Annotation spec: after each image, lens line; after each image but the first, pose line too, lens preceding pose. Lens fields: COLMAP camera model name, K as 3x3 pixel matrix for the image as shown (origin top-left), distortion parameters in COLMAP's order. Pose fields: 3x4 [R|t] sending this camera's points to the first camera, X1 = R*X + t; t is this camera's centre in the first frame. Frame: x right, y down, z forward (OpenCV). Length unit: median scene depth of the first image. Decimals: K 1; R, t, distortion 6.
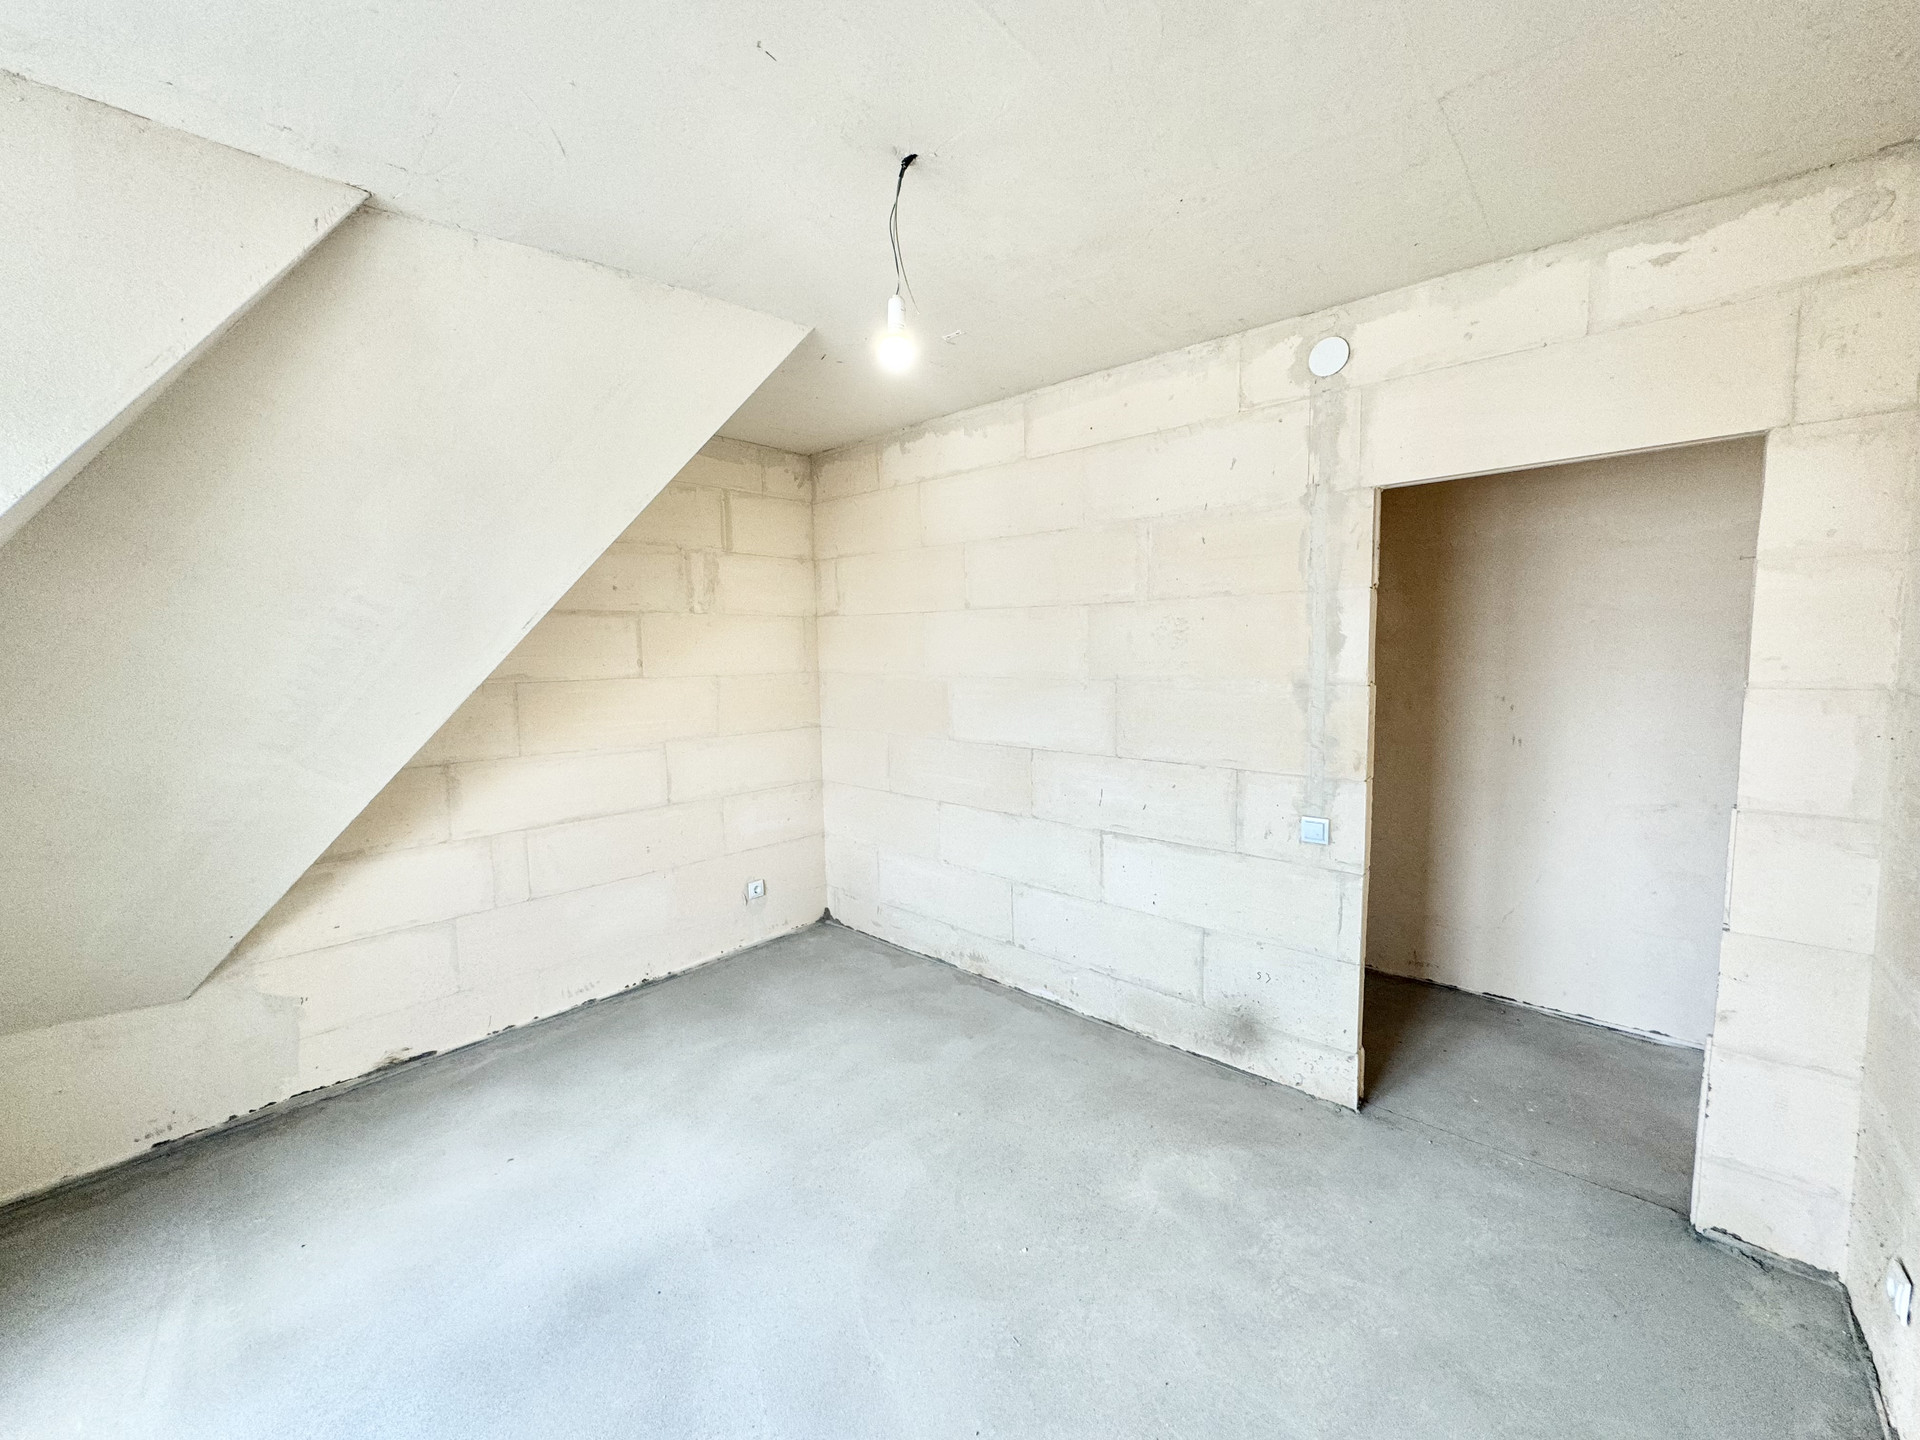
lens RADIAL K [[765.5, 0, 963.8], [0, 765.5, 718.3], [0, 0, 1]] dist [-0.004497, 0.000305]
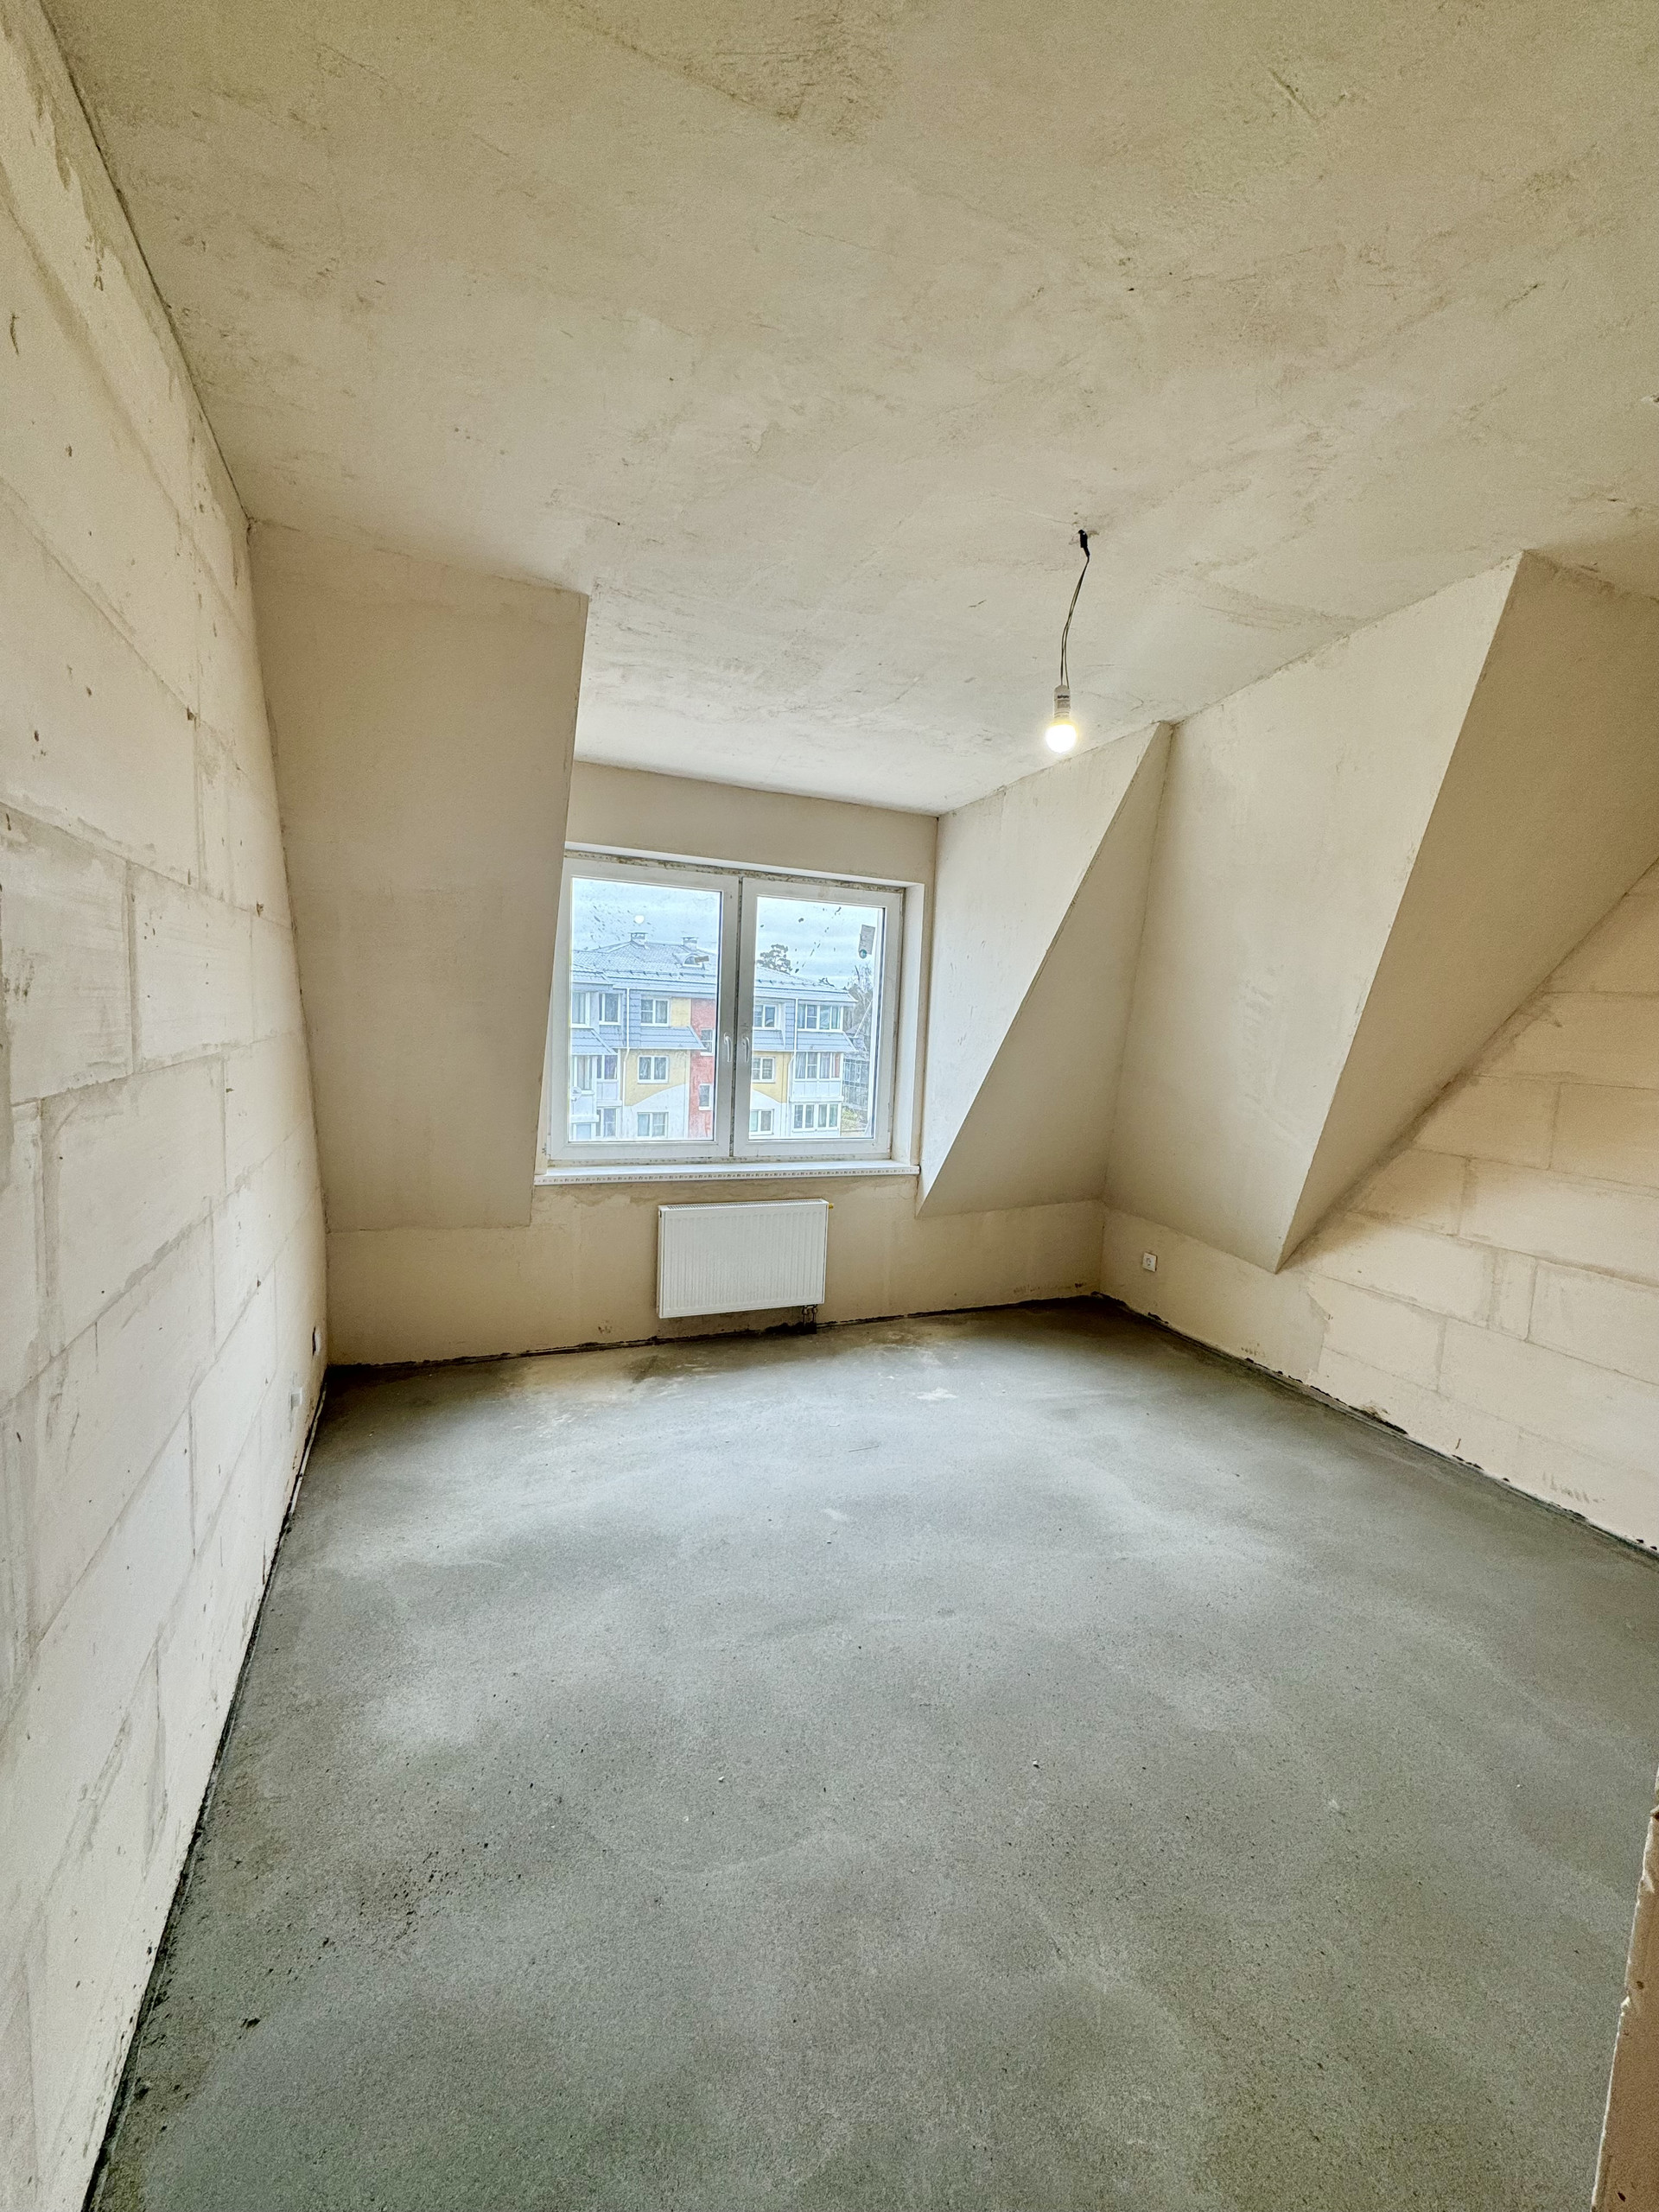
lens RADIAL K [[881.9, 0, 829.5], [0, 881.9, 1106.0], [0, 0, 1]] dist [-0.004497, 0.000305]
pose [[-0.440337, 0.081829, -0.894096, 0.666821], [-0.125323, 0.980487, 0.151457, -0.070843], [0.889043, 0.178743, -0.421489, 0.750785]]
